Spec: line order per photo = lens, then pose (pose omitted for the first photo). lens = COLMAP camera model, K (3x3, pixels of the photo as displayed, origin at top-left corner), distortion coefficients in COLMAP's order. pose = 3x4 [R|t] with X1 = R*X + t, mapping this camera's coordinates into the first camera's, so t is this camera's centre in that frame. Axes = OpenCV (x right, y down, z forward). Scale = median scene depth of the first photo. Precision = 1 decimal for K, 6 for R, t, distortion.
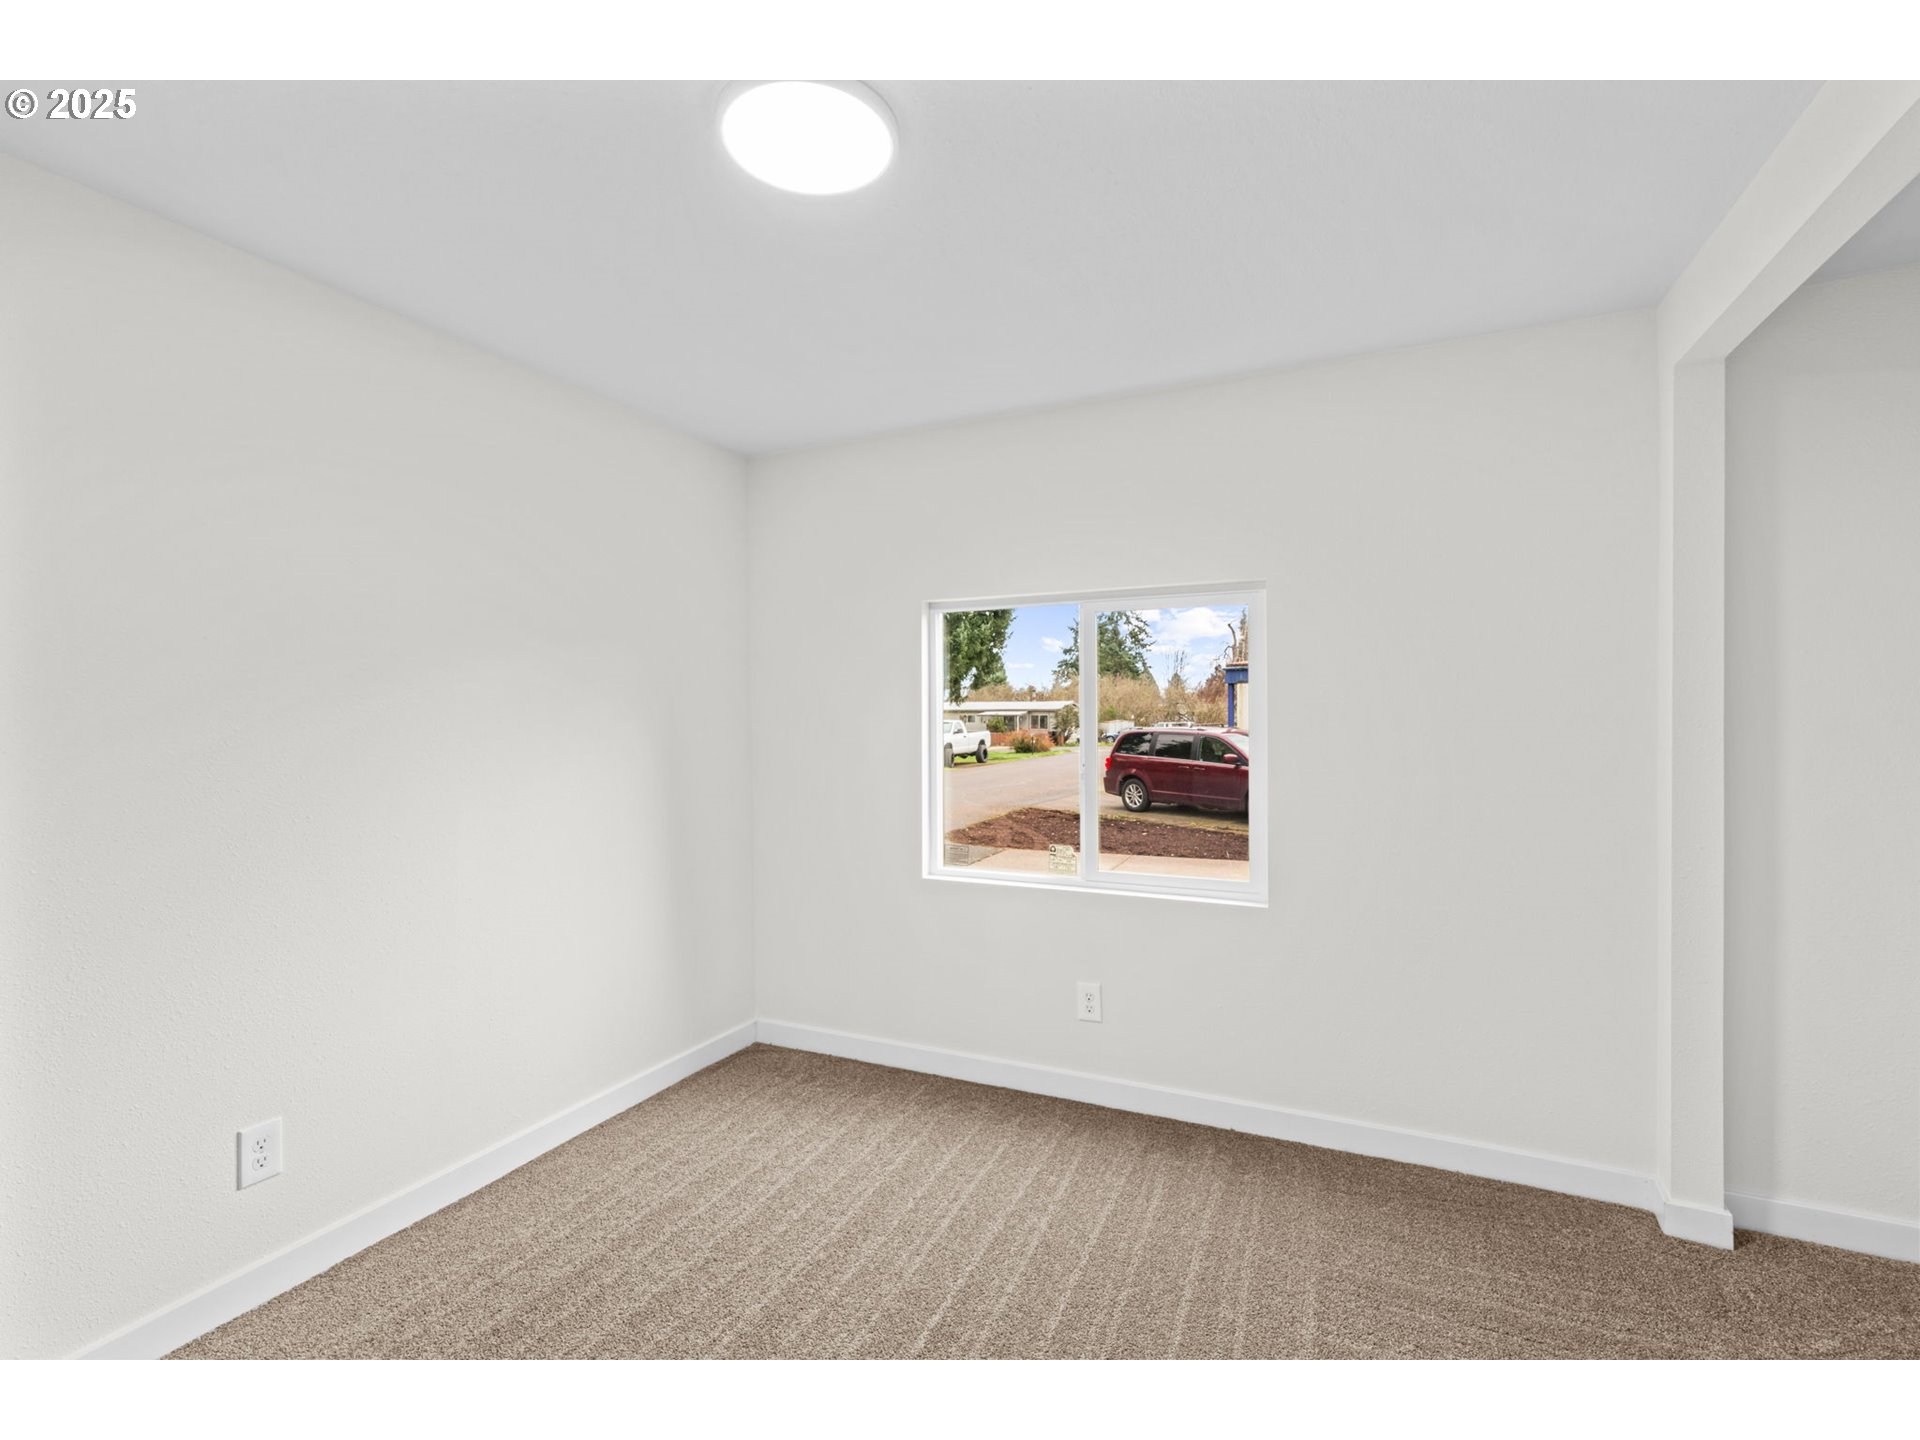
lens RADIAL K [[866.9, 0, 960.0], [0, 866.9, 720.0], [0, 0, 1]] dist [-0.007145, 0.000947]
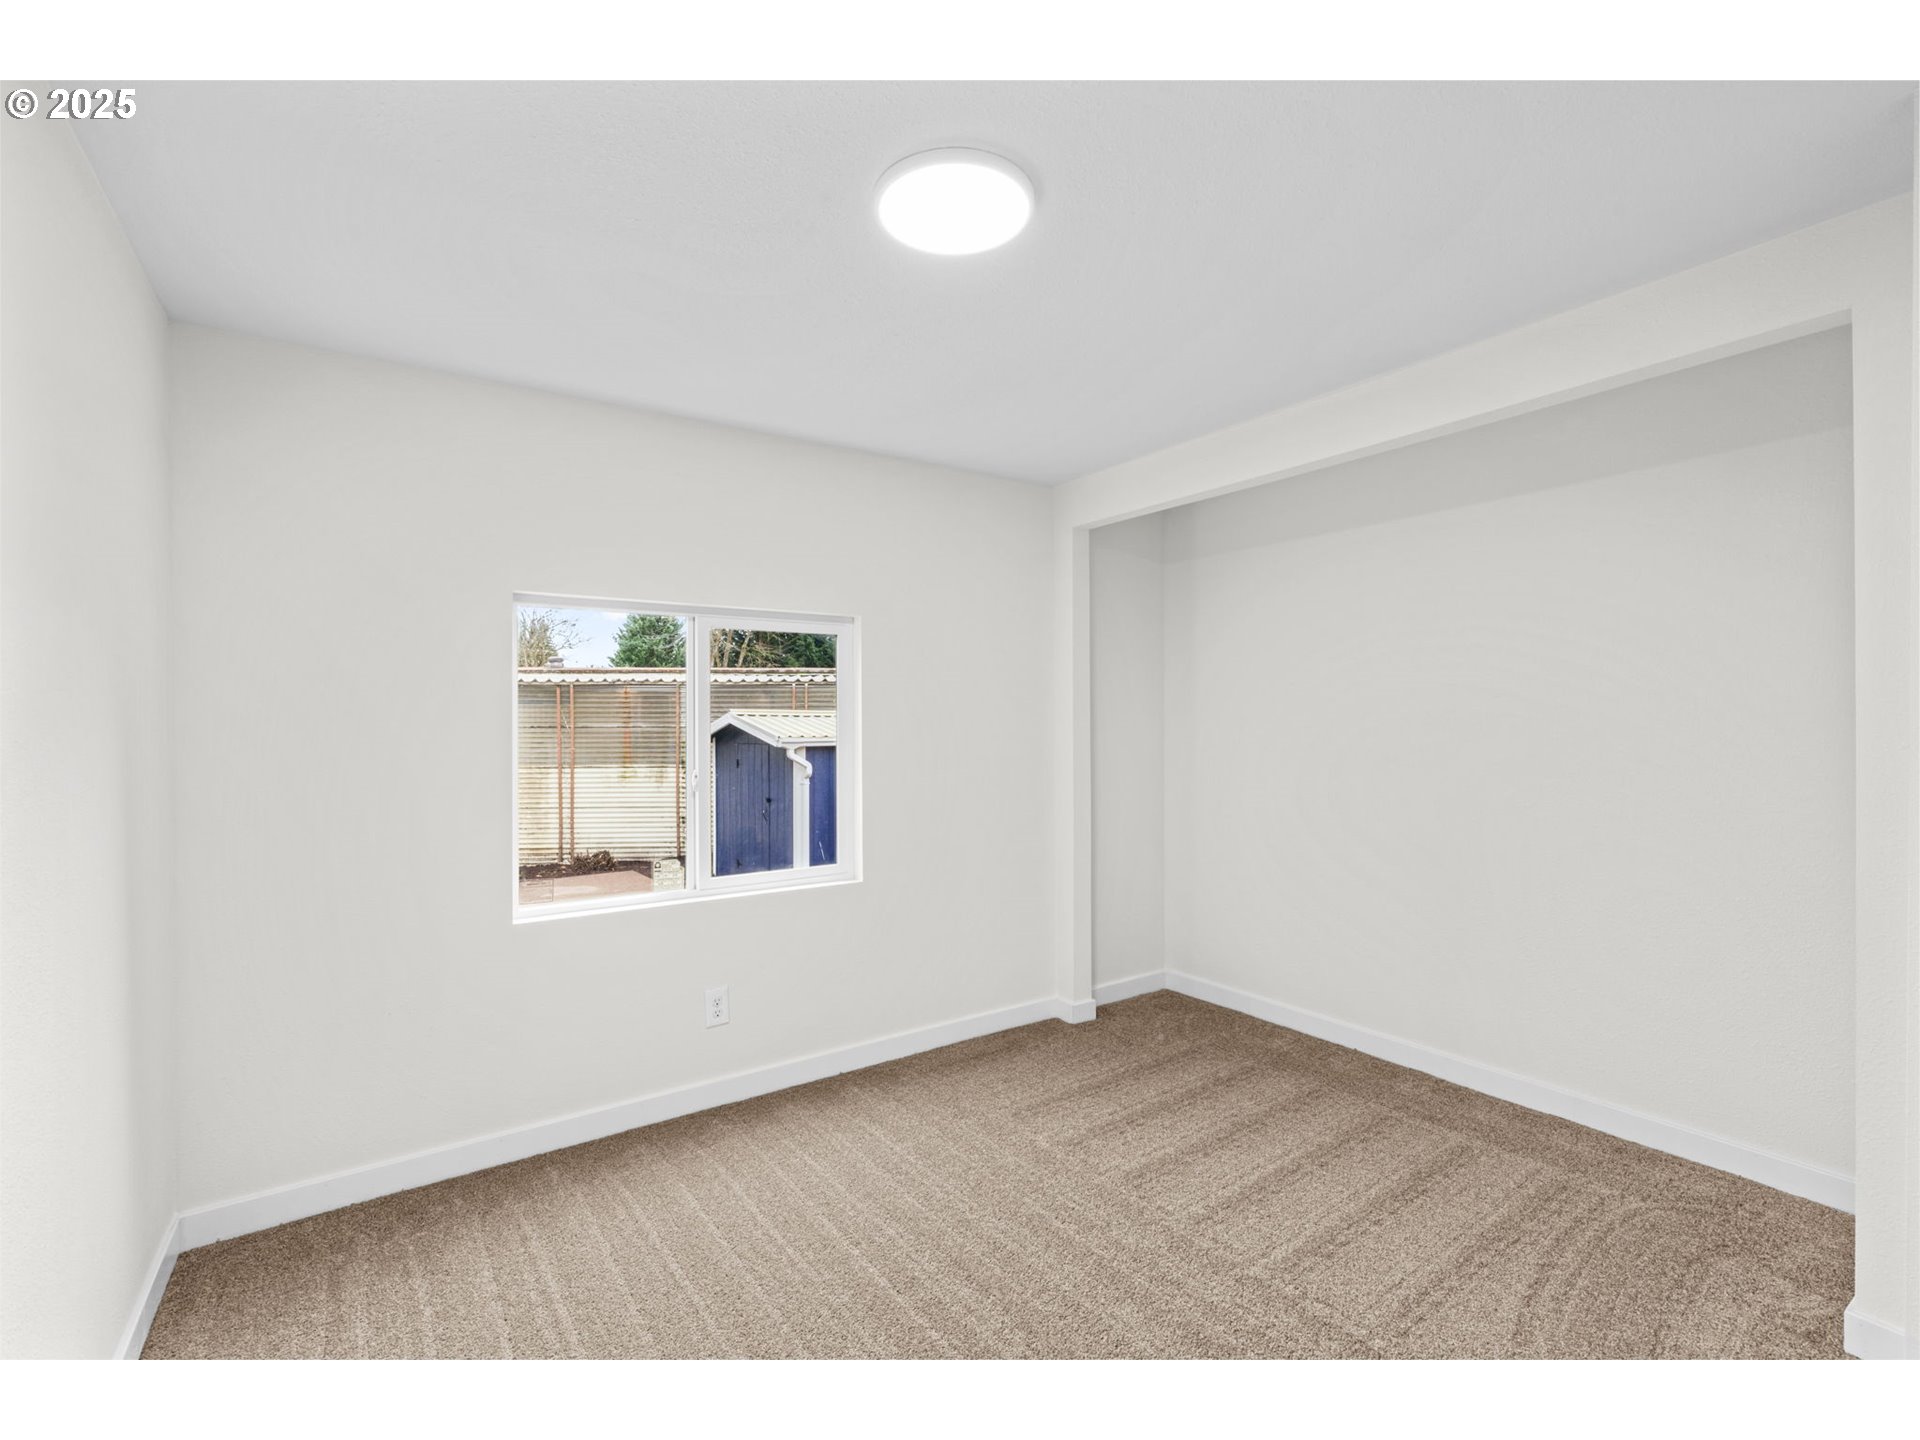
lens RADIAL K [[866.9, 0, 960.0], [0, 866.9, 720.0], [0, 0, 1]] dist [-0.007145, 0.000947]
pose [[0.526284, -0.016138, 0.850156, -0.596928], [0.016300, 0.999828, 0.008888, -0.020422], [-0.850152, 0.009180, 0.526457, 0.223309]]
